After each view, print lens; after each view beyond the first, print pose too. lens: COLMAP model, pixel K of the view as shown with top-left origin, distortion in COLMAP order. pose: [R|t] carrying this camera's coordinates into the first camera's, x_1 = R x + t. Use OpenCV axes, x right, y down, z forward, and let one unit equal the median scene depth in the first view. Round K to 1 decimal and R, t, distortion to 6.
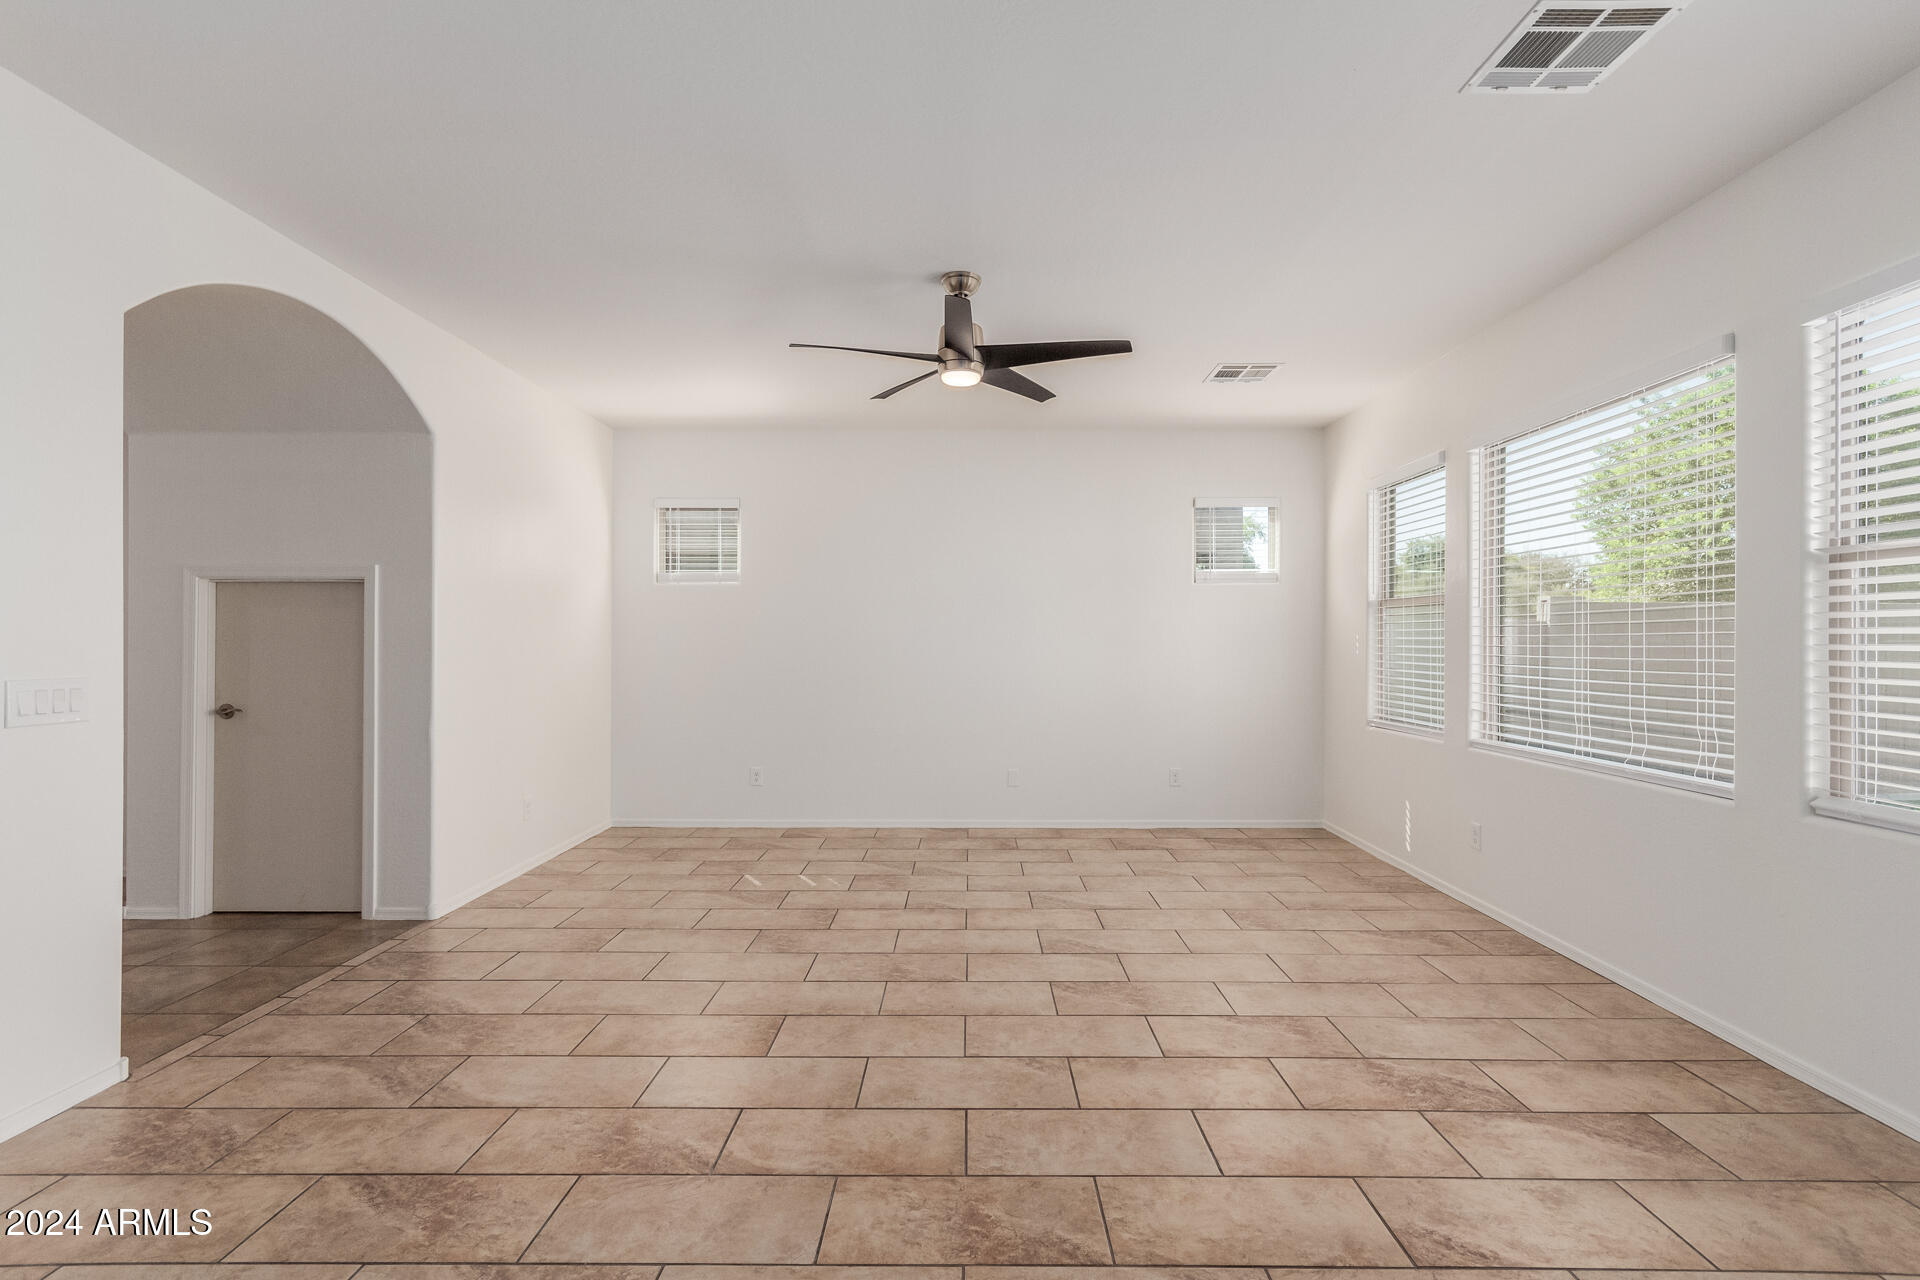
lens RADIAL K [[899.8, 0, 952.1], [0, 899.8, 643.7], [0, 0, 1]] dist [0.001384, 0.002152]
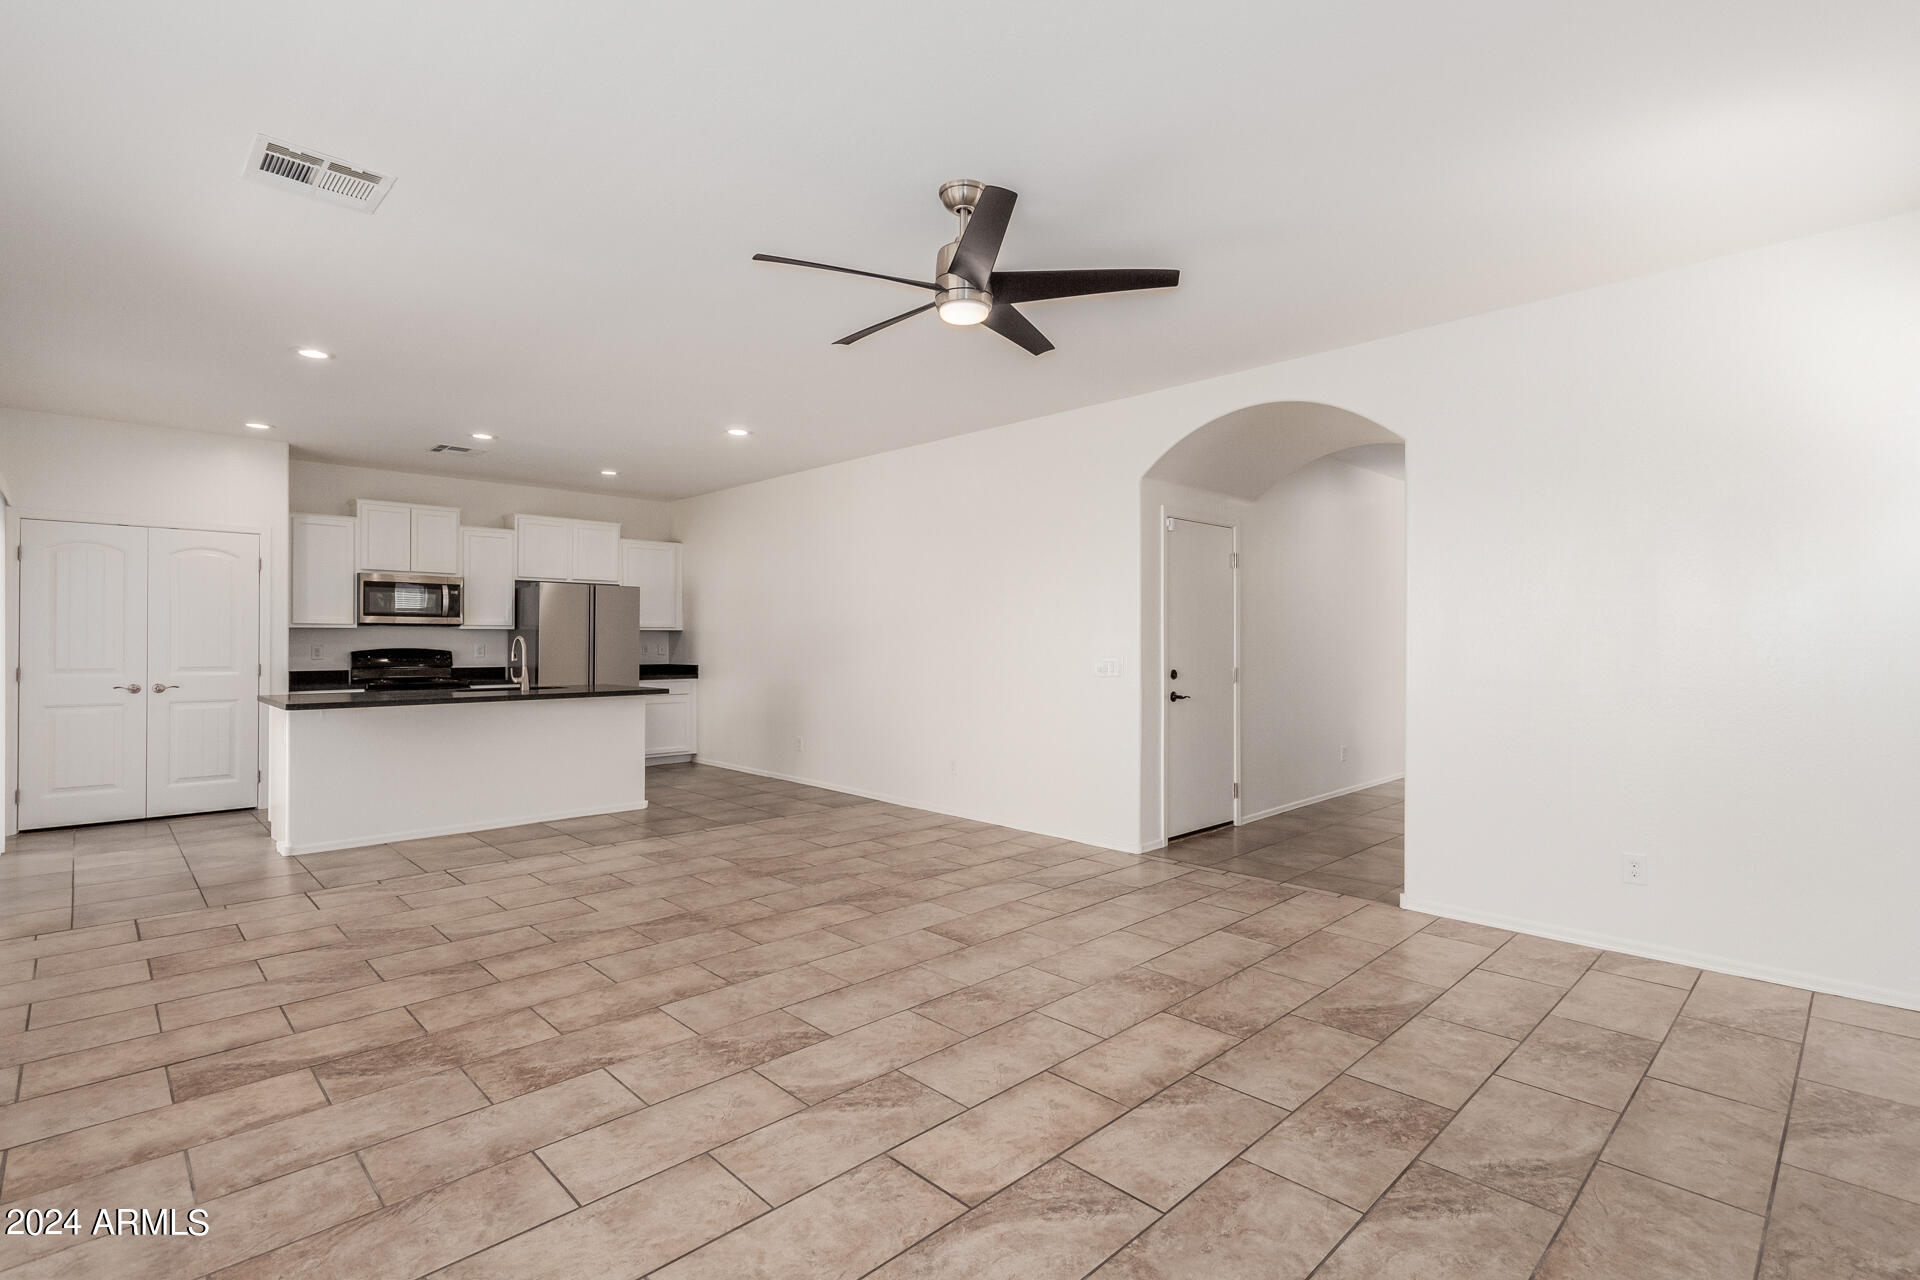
lens RADIAL K [[899.8, 0, 972.6], [0, 899.8, 636.9], [0, 0, 1]] dist [0.001384, 0.002152]
pose [[-0.698102, -0.005474, -0.715978, 0.702810], [-0.000701, 0.999976, -0.006962, 0.004062], [0.715998, -0.004358, -0.698088, 1.892483]]
